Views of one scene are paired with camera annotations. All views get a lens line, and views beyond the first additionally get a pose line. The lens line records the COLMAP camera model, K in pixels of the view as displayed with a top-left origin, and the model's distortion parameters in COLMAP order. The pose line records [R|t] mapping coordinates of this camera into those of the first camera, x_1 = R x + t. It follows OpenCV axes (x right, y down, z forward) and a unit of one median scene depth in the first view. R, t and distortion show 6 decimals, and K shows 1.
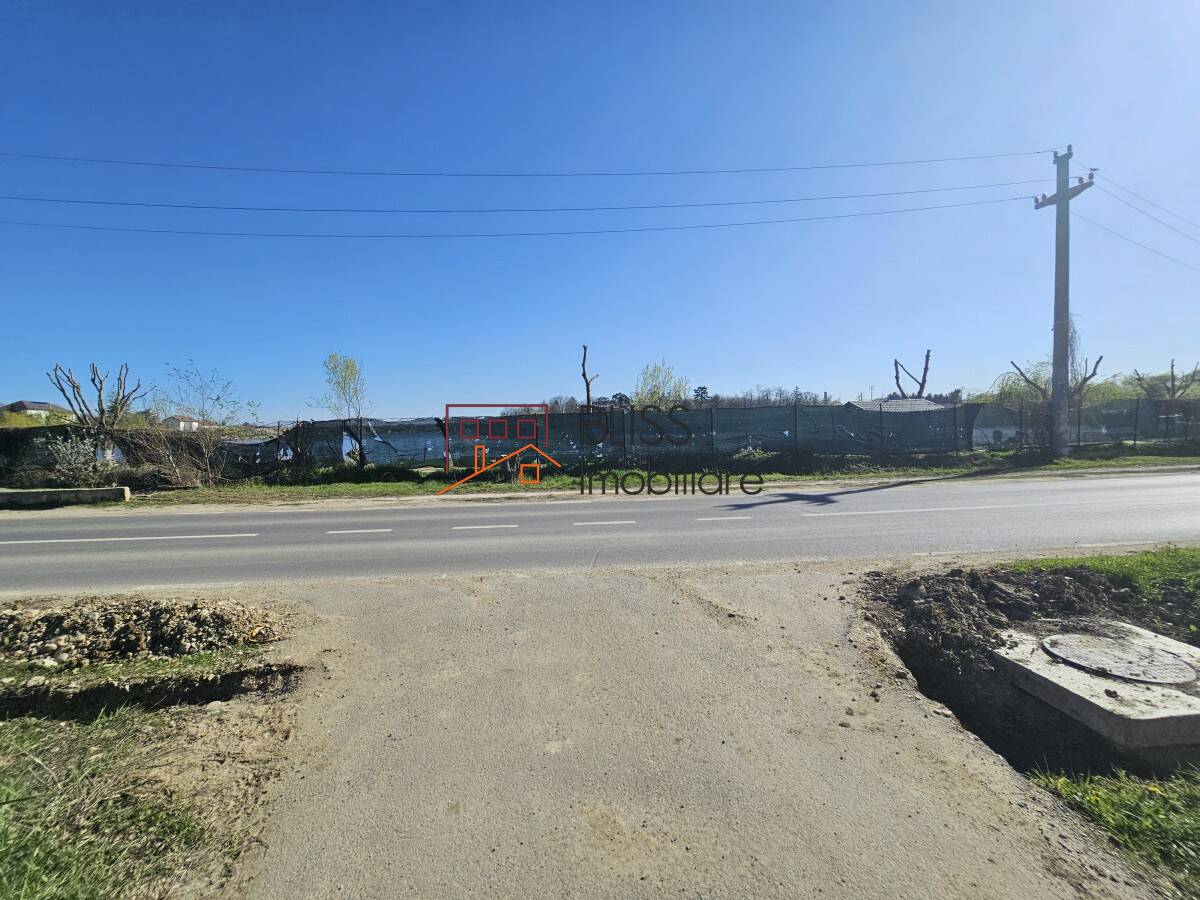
lens RADIAL K [[491.7, 0, 601.1], [0, 491.7, 455.7], [0, 0, 1]] dist [-0.007212, 0.003908]
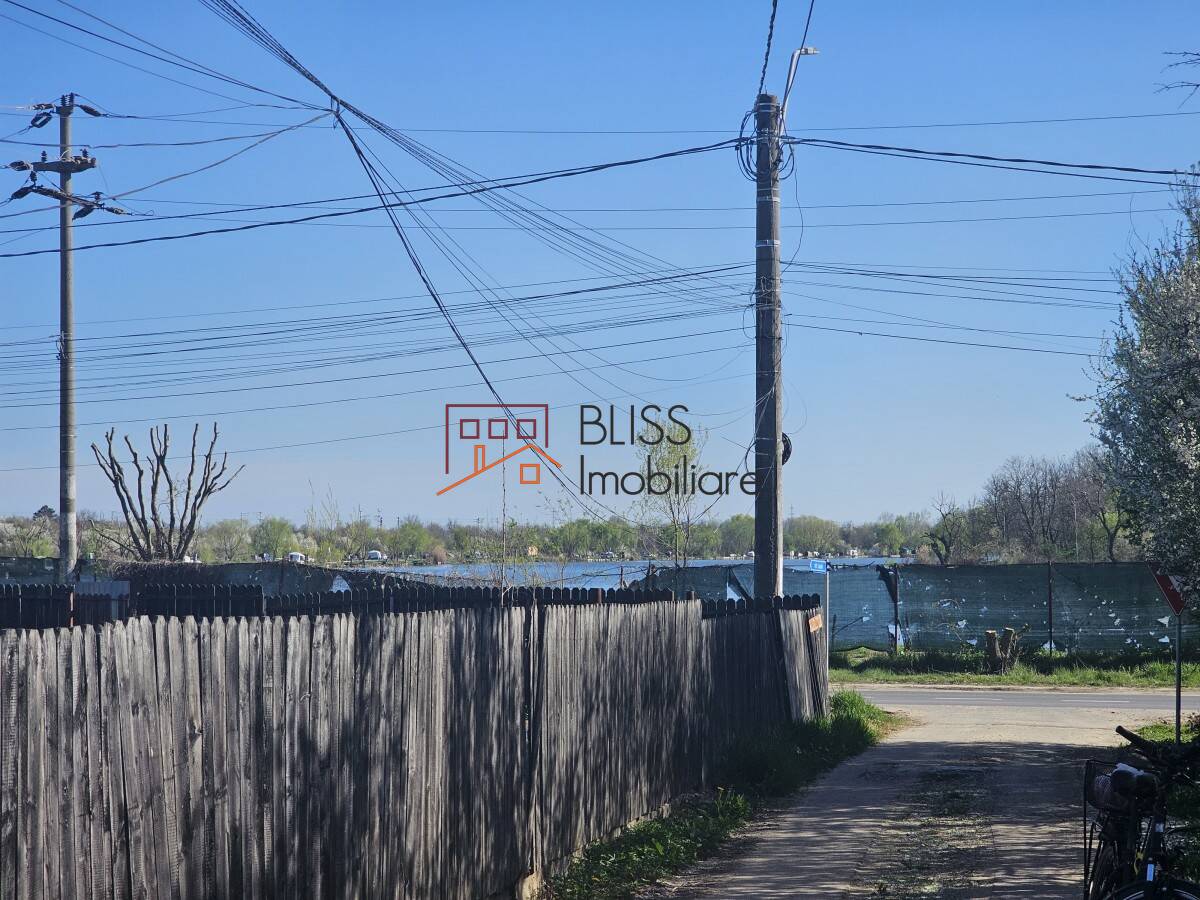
lens RADIAL K [[2308.1, 0, 599.9], [0, 2308.1, 505.0], [0, 0, 1]] dist [0.029733, 0.141840]
pose [[0.930429, 0.010133, -0.366333, 1.573590], [-0.034104, 0.997674, -0.059023, 0.107632], [0.364883, 0.067410, 0.928610, -7.302003]]
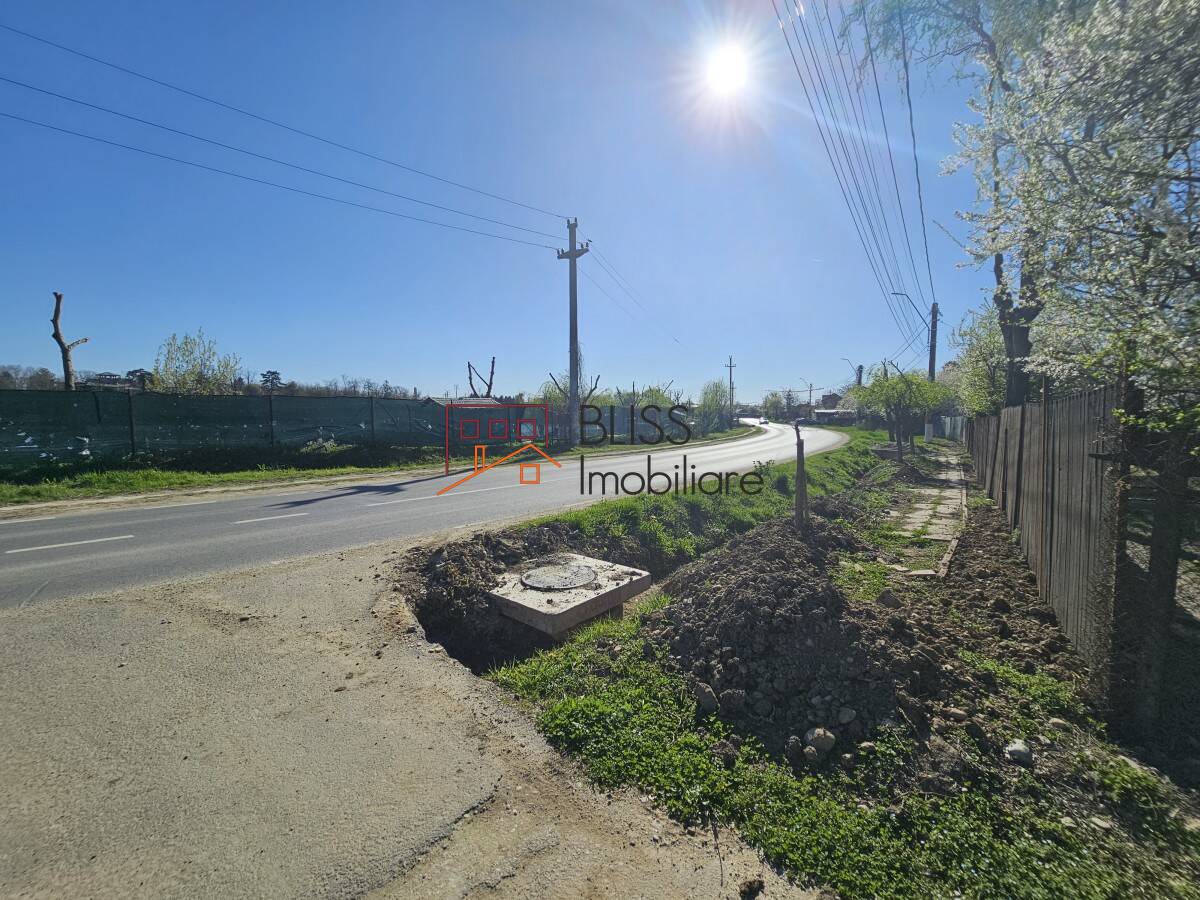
lens RADIAL K [[491.7, 0, 601.1], [0, 491.7, 455.7], [0, 0, 1]] dist [-0.007212, 0.003908]
pose [[0.704508, -0.028078, 0.709140, 0.100675], [0.020079, 0.999606, 0.019631, 0.023872], [-0.709412, 0.000409, 0.704794, -0.090639]]
